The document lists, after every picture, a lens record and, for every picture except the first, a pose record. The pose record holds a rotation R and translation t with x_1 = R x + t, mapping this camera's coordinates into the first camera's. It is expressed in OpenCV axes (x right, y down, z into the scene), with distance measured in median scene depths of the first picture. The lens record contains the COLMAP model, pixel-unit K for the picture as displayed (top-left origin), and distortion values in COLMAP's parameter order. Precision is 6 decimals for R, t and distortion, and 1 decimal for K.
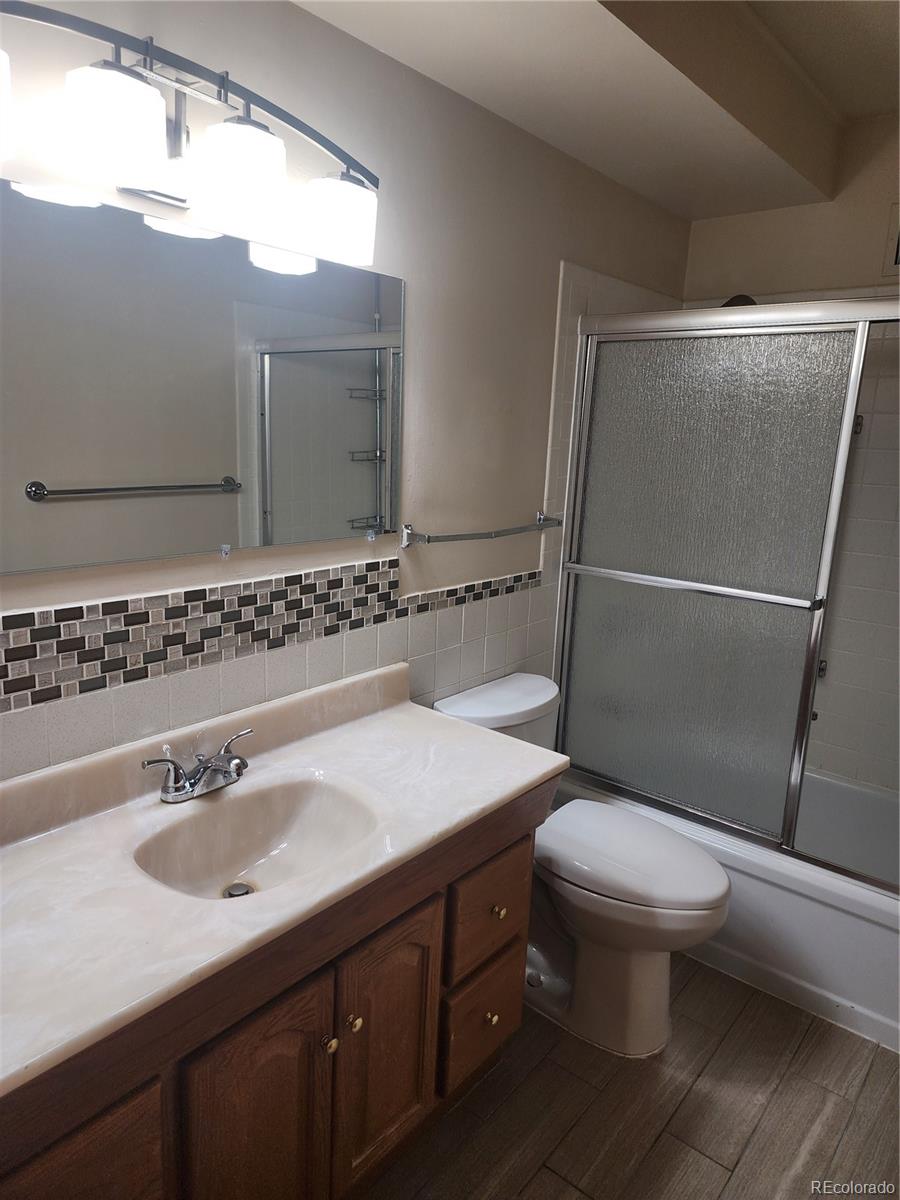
lens RADIAL K [[791.0, 0, 442.5], [0, 791.0, 594.7], [0, 0, 1]] dist [0.090649, -0.082061]
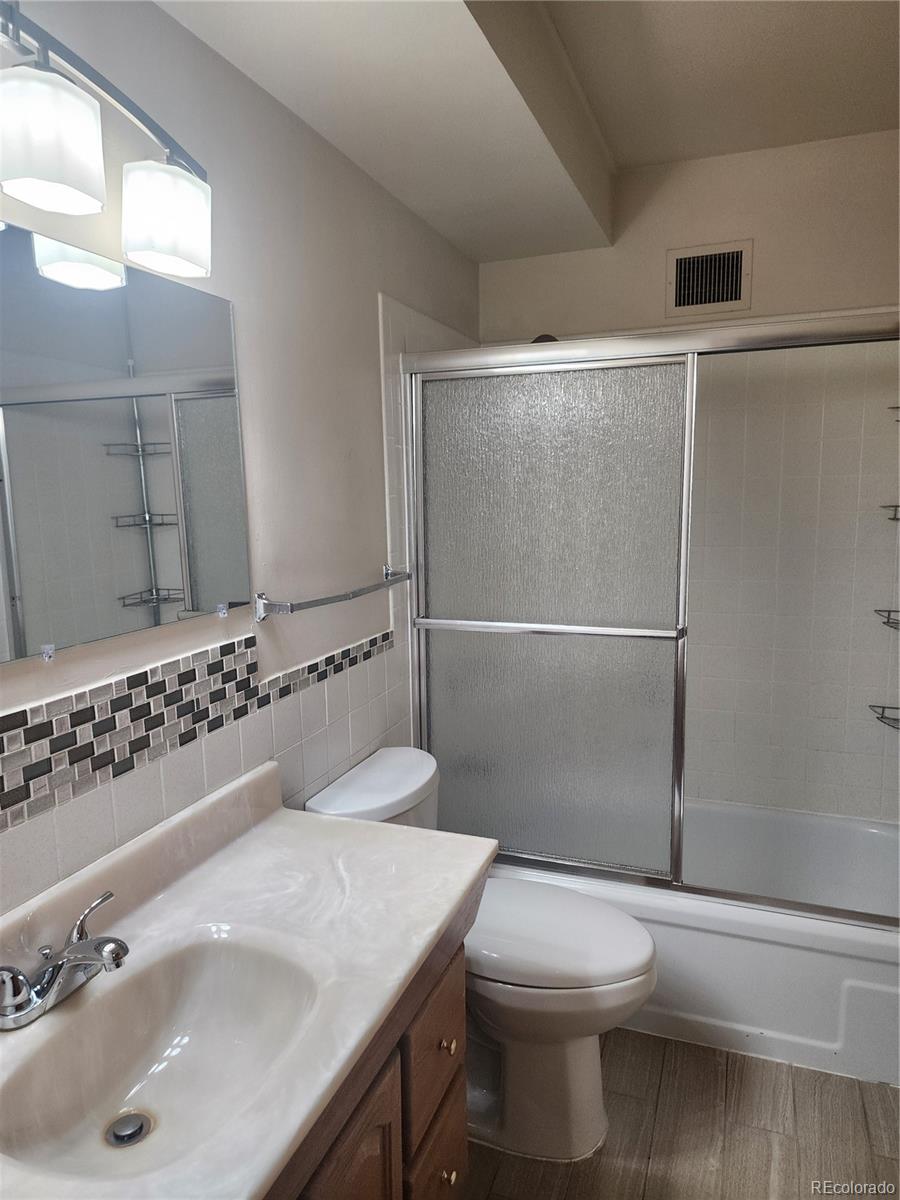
lens RADIAL K [[806.7, 0, 453.7], [0, 806.7, 604.9], [0, 0, 1]] dist [0.068206, -0.060620]
pose [[0.942543, -0.104029, 0.317477, -0.127139], [0.122117, 0.991805, -0.037560, -0.021040], [-0.310968, 0.074171, 0.947522, 0.143240]]
